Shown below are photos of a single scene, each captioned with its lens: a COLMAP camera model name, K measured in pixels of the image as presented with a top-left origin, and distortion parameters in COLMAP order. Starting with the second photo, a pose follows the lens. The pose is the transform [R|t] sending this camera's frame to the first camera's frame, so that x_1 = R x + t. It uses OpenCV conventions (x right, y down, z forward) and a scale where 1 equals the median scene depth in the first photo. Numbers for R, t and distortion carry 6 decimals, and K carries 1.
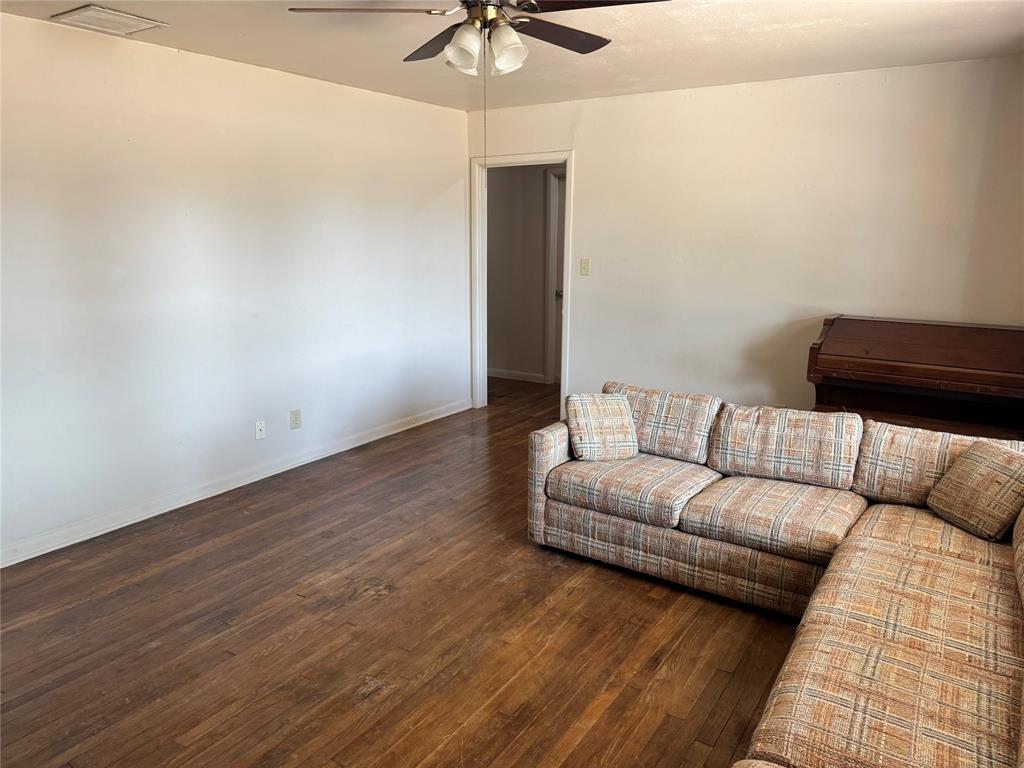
lens RADIAL K [[715.1, 0, 505.4], [0, 715.1, 378.9], [0, 0, 1]] dist [0.064284, -0.078822]
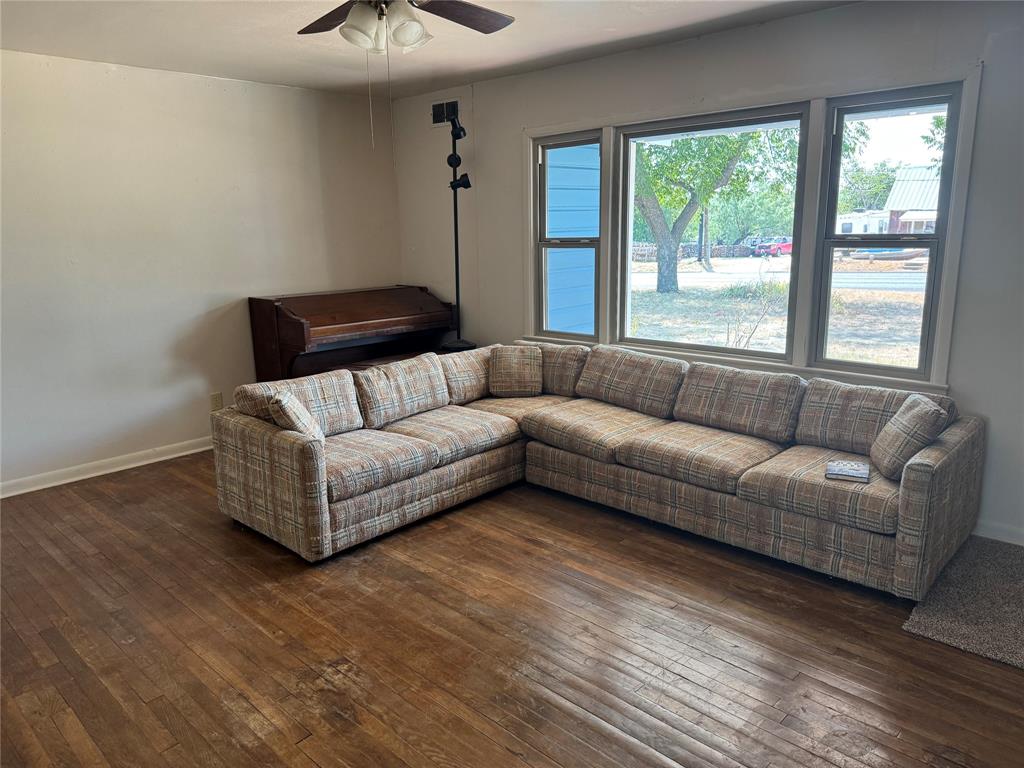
lens RADIAL K [[715.1, 0, 513.5], [0, 715.1, 380.9], [0, 0, 1]] dist [0.064284, -0.078822]
pose [[0.172443, -0.223684, 0.959286, -0.827399], [0.224126, 0.957240, 0.182918, -0.115994], [-0.959183, 0.183457, 0.215202, 0.570170]]
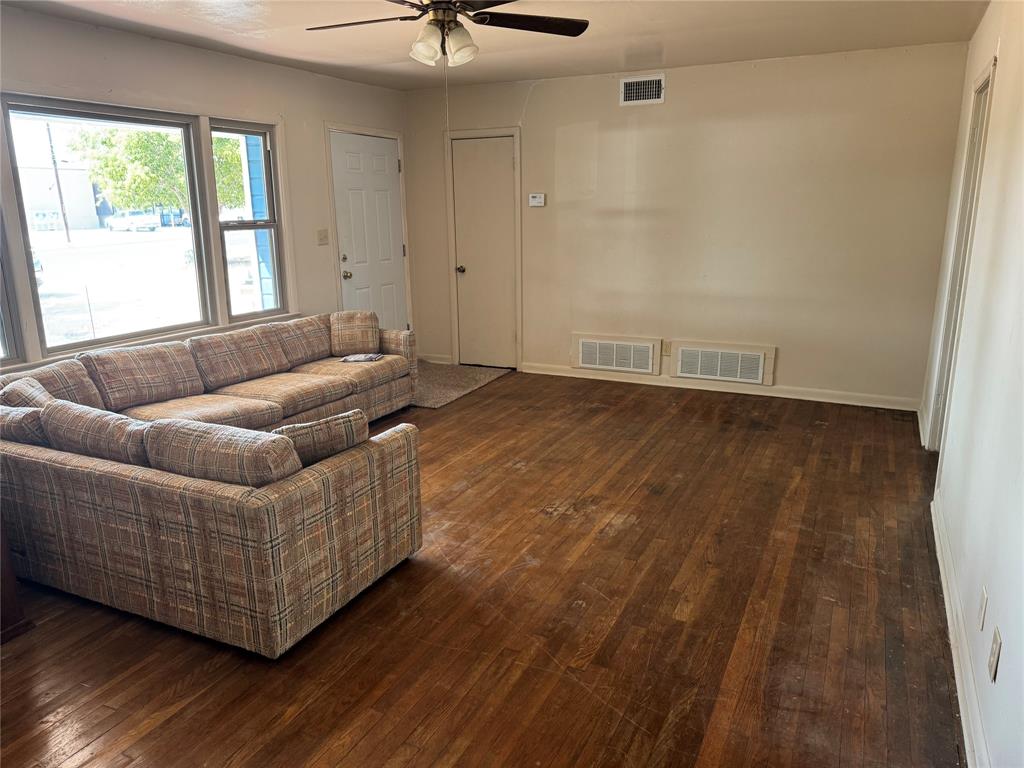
lens RADIAL K [[715.1, 0, 504.5], [0, 715.1, 382.3], [0, 0, 1]] dist [0.064284, -0.078822]
pose [[-0.992828, 0.035317, -0.114216, 0.028359], [-0.016907, 0.904289, 0.426586, -0.373165], [0.118350, 0.425458, -0.897206, 1.901595]]
